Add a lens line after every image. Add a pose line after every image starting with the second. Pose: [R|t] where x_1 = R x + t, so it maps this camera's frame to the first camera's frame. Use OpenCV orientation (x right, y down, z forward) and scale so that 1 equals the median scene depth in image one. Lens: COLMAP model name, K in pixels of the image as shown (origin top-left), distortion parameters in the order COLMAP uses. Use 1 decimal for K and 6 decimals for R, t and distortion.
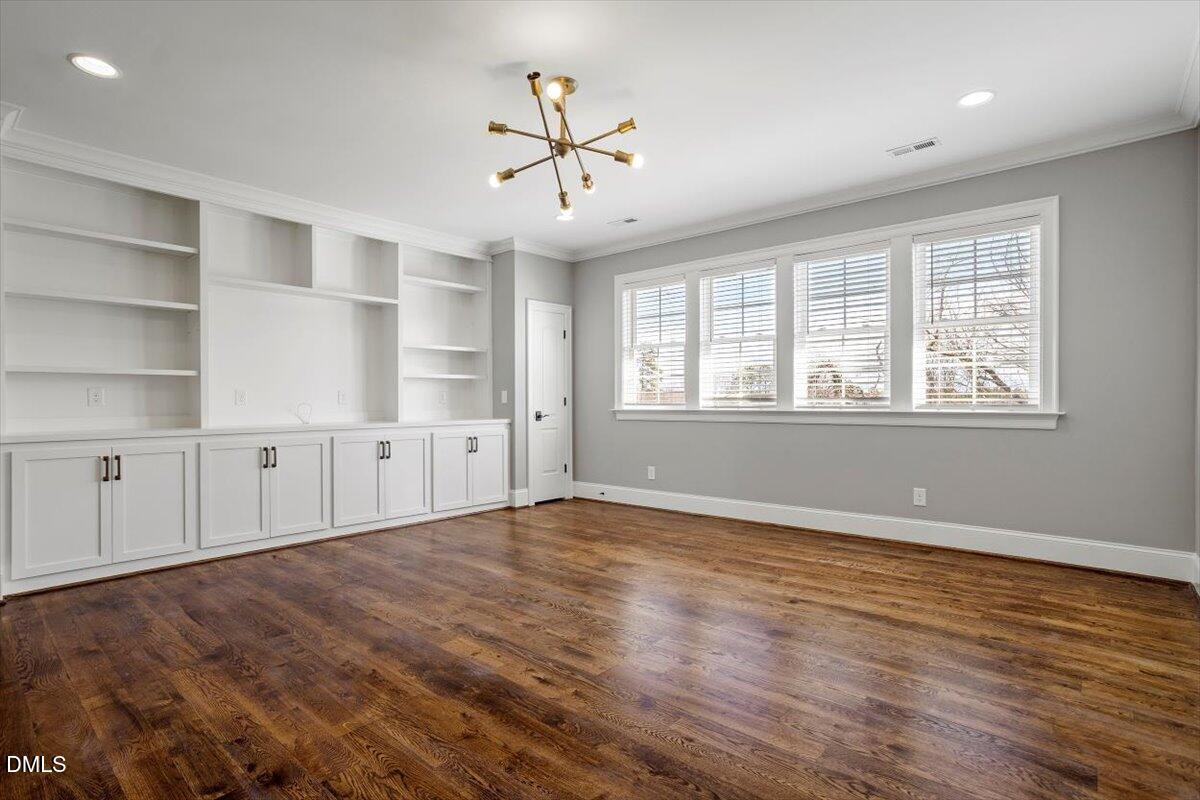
lens RADIAL K [[586.8, 0, 600.1], [0, 586.8, 403.8], [0, 0, 1]] dist [-0.030781, 0.017621]
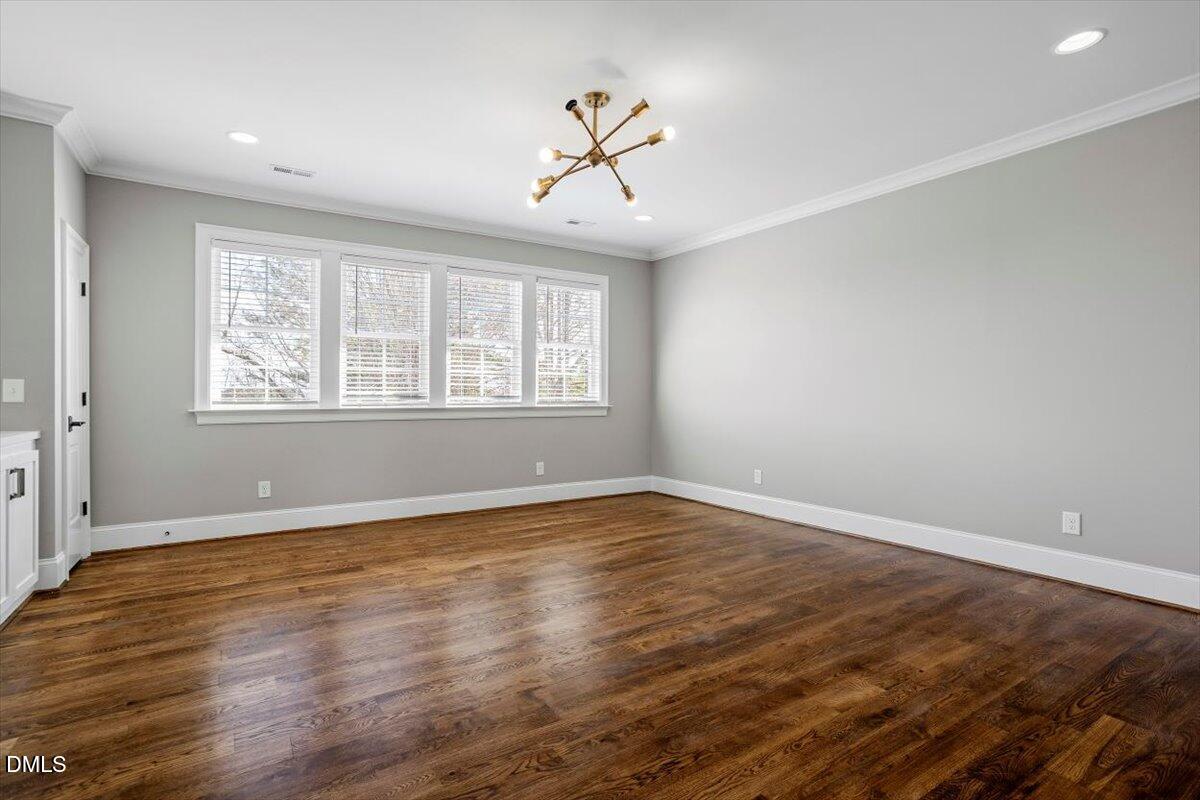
lens RADIAL K [[586.8, 0, 590.6], [0, 586.8, 395.1], [0, 0, 1]] dist [-0.030781, 0.017621]
pose [[0.287030, 0.007532, 0.957892, -0.630096], [0.005313, 0.999941, -0.009455, 0.000240], [-0.957907, 0.007803, 0.286973, 0.414848]]
